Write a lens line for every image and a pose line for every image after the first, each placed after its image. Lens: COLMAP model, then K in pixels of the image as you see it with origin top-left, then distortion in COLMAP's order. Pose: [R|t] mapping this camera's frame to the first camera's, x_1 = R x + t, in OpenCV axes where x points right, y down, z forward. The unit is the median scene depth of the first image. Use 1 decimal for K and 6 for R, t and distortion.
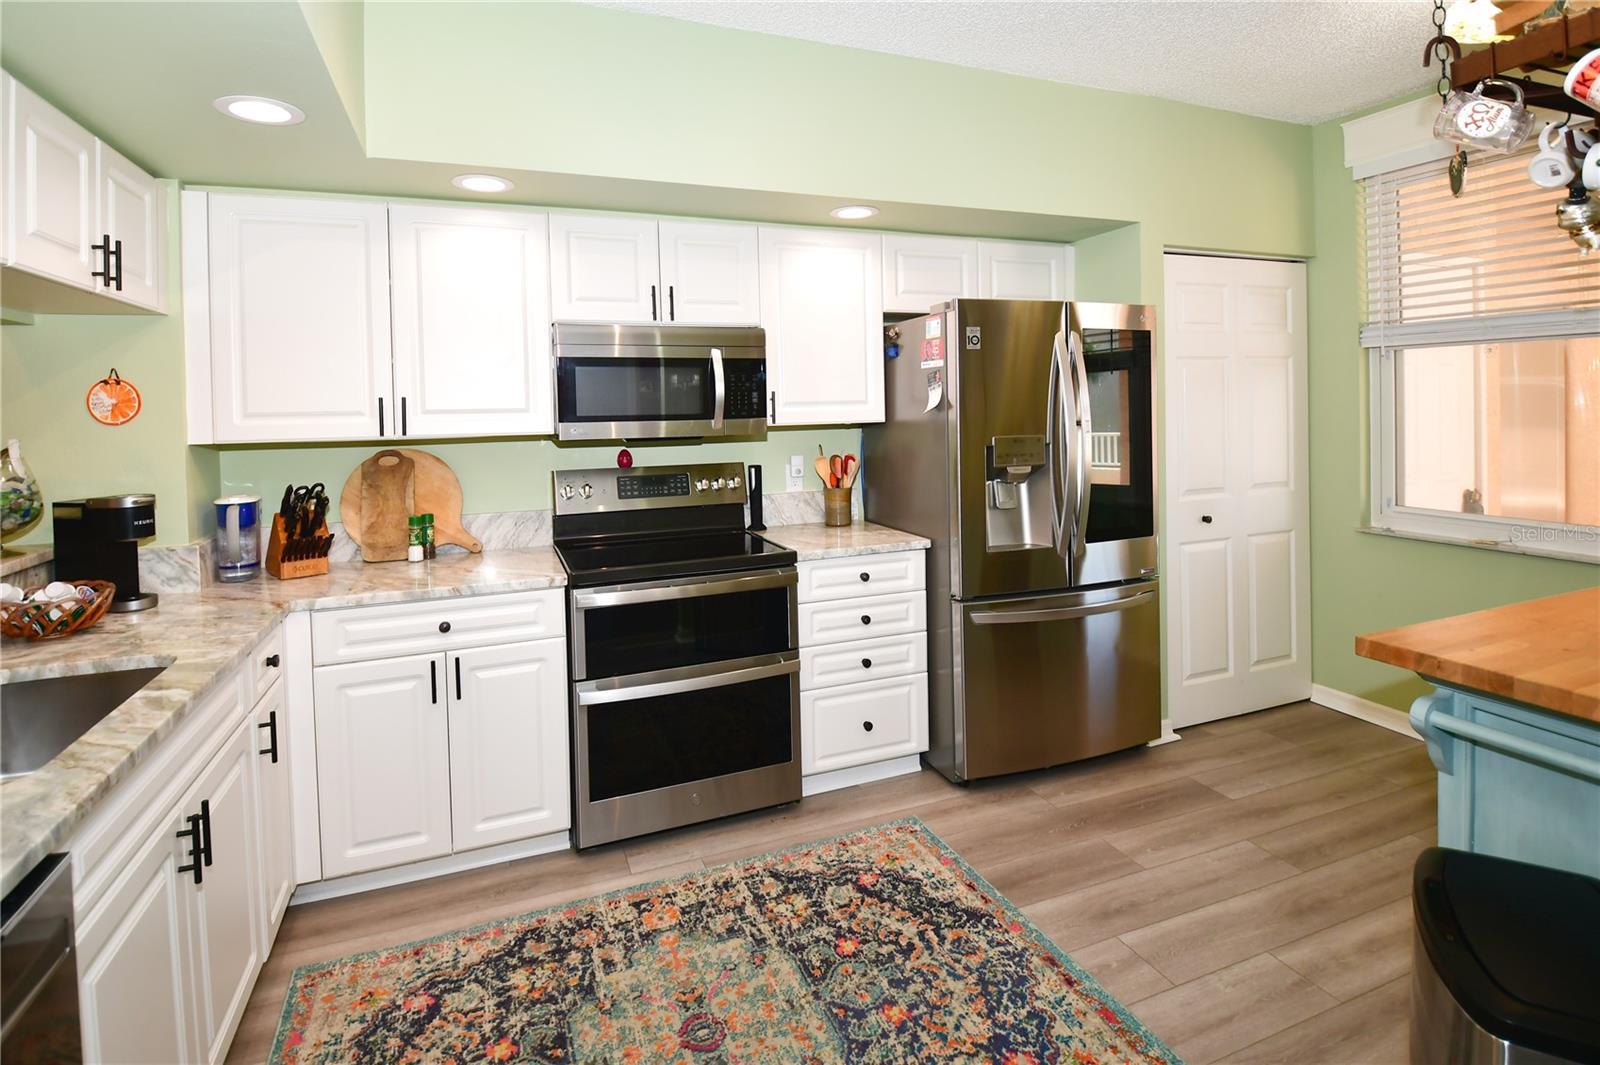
lens RADIAL K [[789.3, 0, 788.7], [0, 789.3, 471.1], [0, 0, 1]] dist [-0.004271, -0.018884]
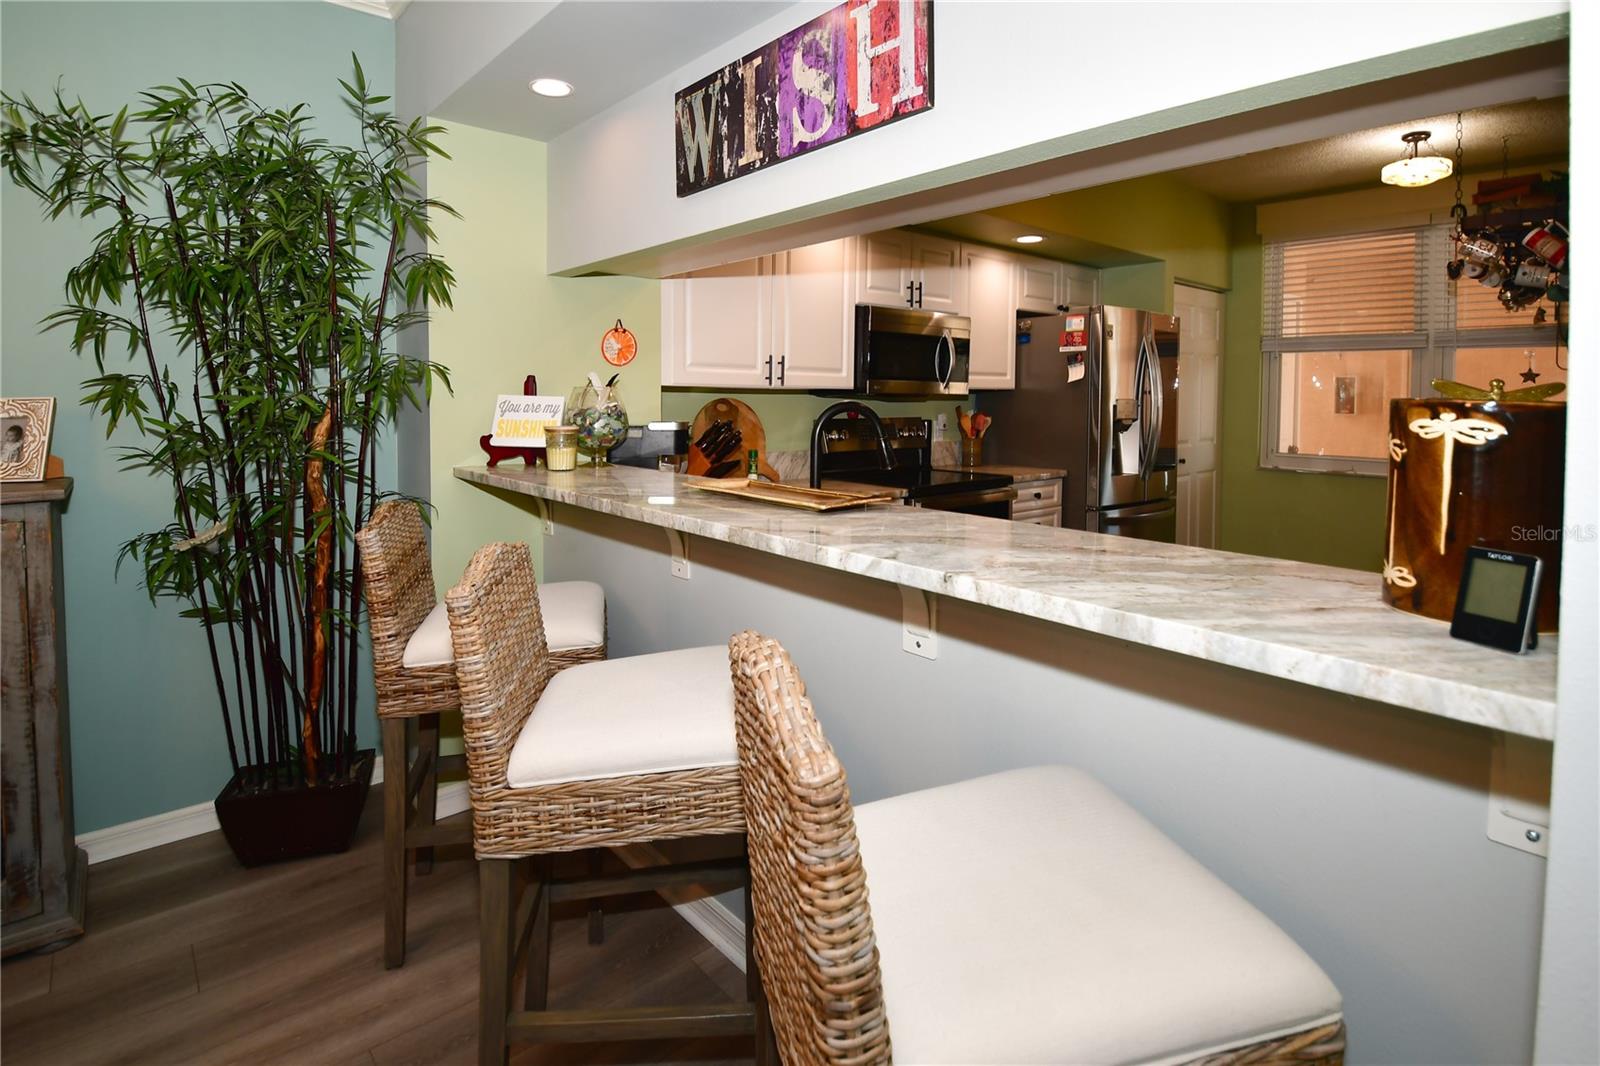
lens RADIAL K [[789.3, 0, 788.7], [0, 789.3, 471.6], [0, 0, 1]] dist [-0.004271, -0.018884]
pose [[0.941800, -0.005367, 0.336130, -0.793405], [-0.000838, 0.999832, 0.018312, 0.063495], [-0.336172, -0.017527, 0.941638, -0.192731]]
